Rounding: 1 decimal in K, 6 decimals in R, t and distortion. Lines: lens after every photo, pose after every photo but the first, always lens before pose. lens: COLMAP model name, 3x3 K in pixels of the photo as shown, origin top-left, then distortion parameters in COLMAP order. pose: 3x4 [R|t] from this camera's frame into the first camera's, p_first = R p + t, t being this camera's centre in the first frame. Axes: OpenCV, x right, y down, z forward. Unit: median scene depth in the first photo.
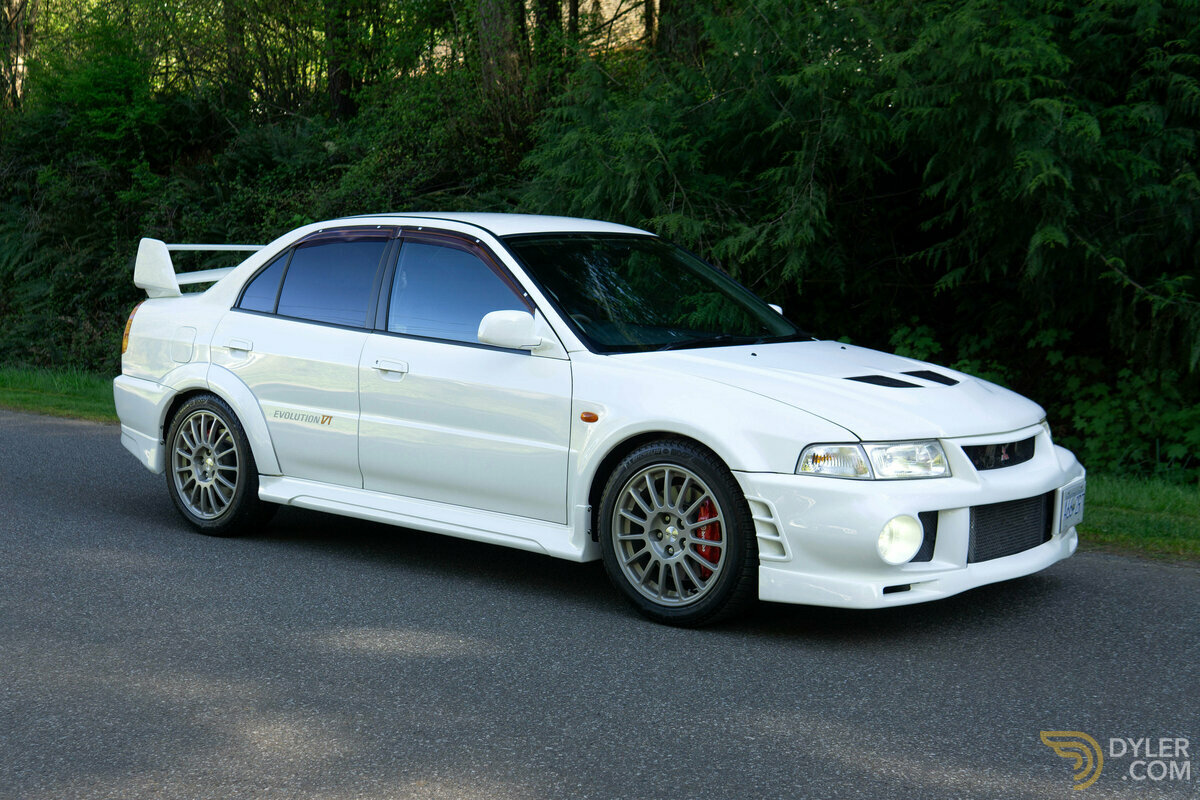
lens RADIAL K [[1445.7, 0, 559.0], [0, 1445.7, 395.9], [0, 0, 1]] dist [-0.001127, 0.074634]
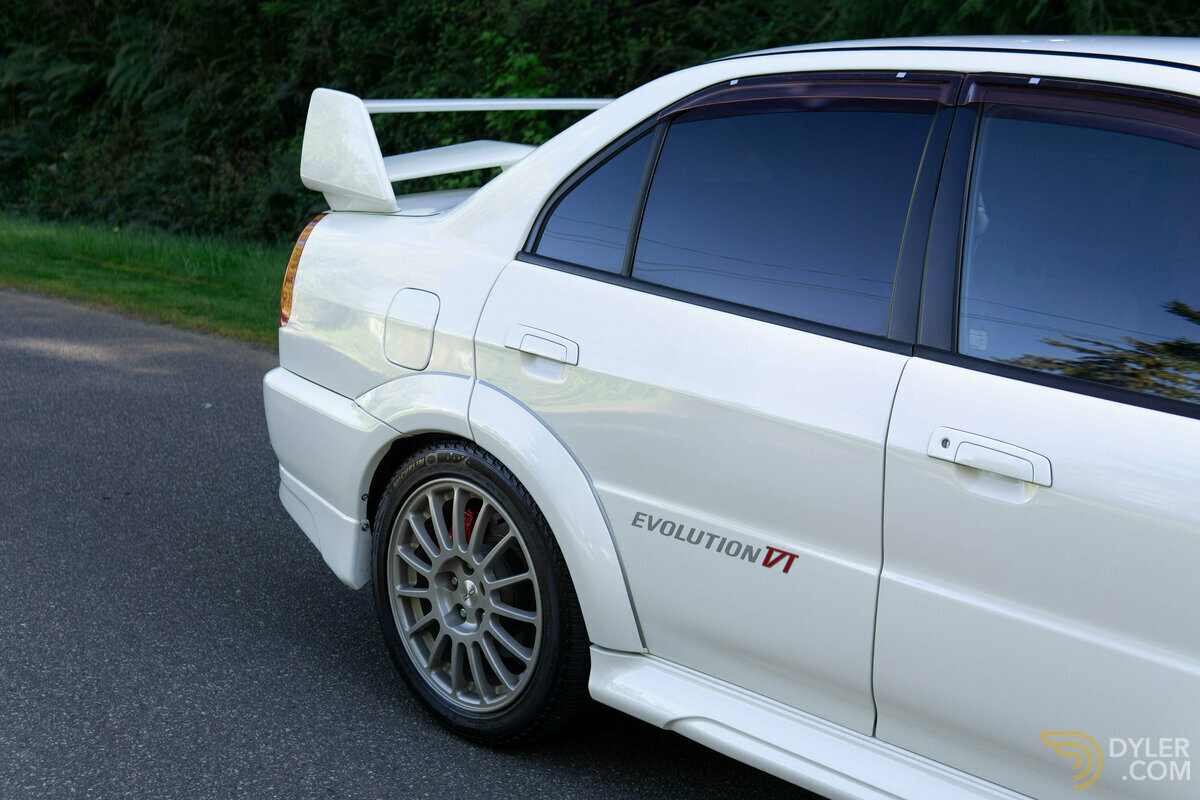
lens RADIAL K [[1548.1, 0, 600.0], [0, 1548.1, 400.0], [0, 0, 1]] dist [-0.035439, 0.311324]
pose [[0.996491, 0.018709, -0.081583, -0.041323], [-0.009598, 0.993811, 0.110670, -0.017741], [0.083149, -0.109499, 0.990503, 0.133366]]
